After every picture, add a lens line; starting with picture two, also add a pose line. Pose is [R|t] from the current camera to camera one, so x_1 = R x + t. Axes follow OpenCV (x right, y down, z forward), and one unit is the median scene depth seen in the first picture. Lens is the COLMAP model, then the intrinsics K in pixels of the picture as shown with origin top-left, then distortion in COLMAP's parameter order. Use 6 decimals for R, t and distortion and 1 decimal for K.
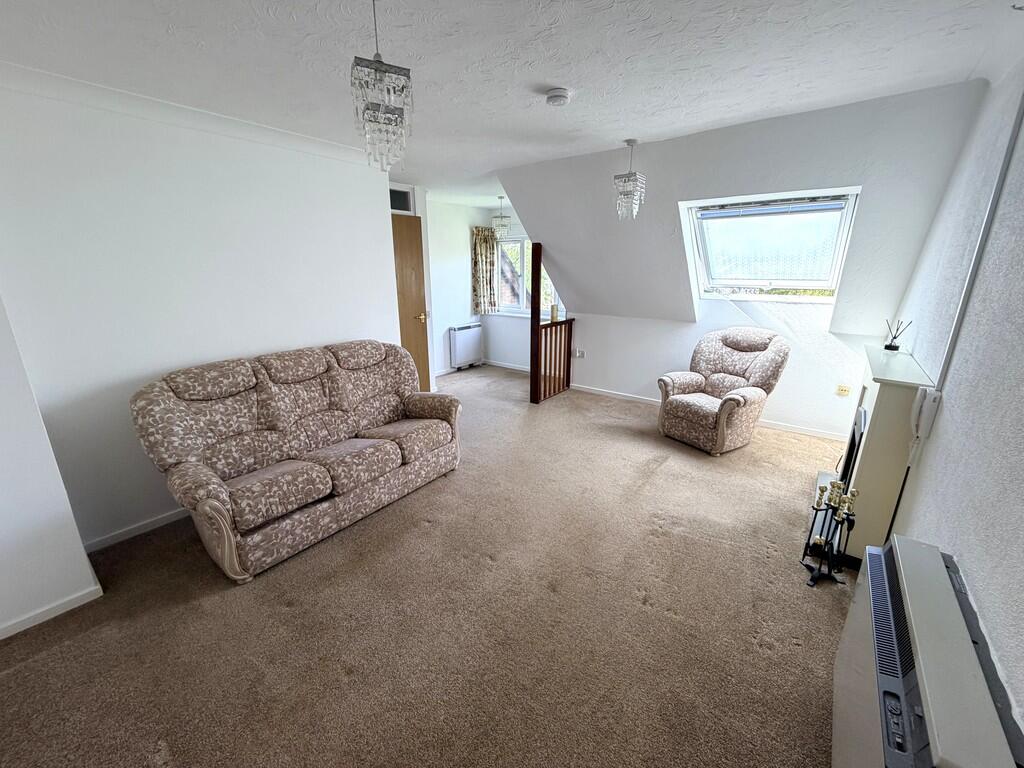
lens RADIAL K [[410.5, 0, 512.0], [0, 410.5, 384.0], [0, 0, 1]] dist [0.001466, 0.000227]
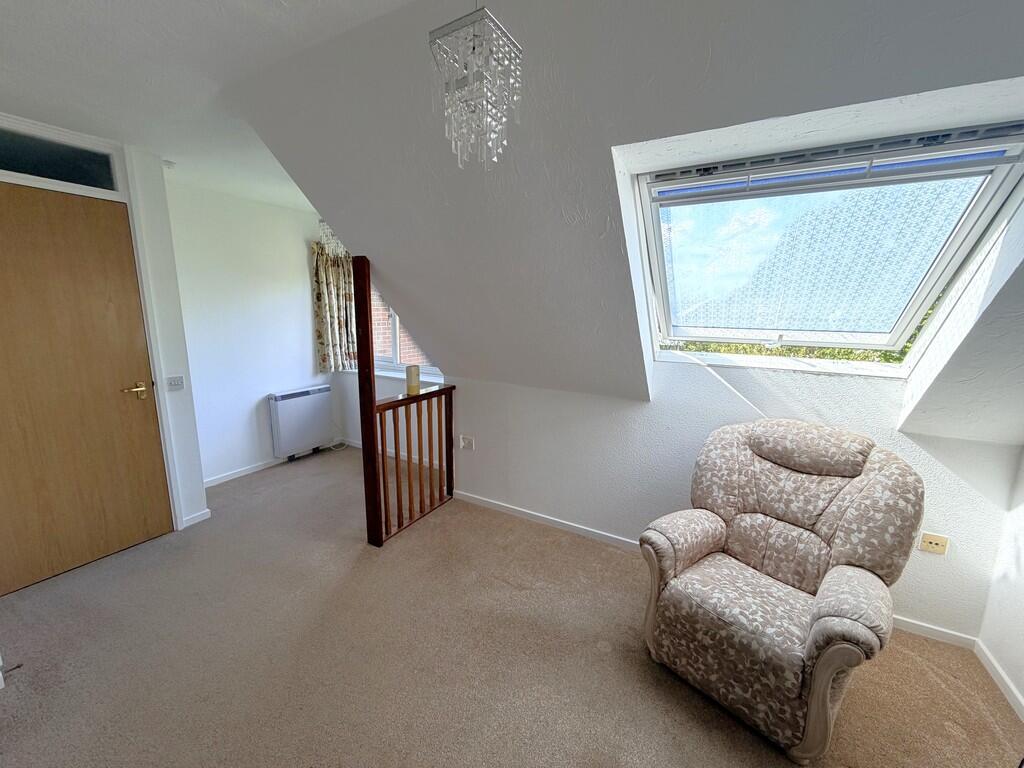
lens RADIAL K [[410.5, 0, 512.0], [0, 410.5, 384.0], [0, 0, 1]] dist [0.001466, 0.000227]
pose [[0.990070, -0.011635, 0.140090, 0.146817], [0.024240, 0.995772, -0.088608, -0.103614], [-0.138467, 0.091124, 0.986166, 0.377180]]
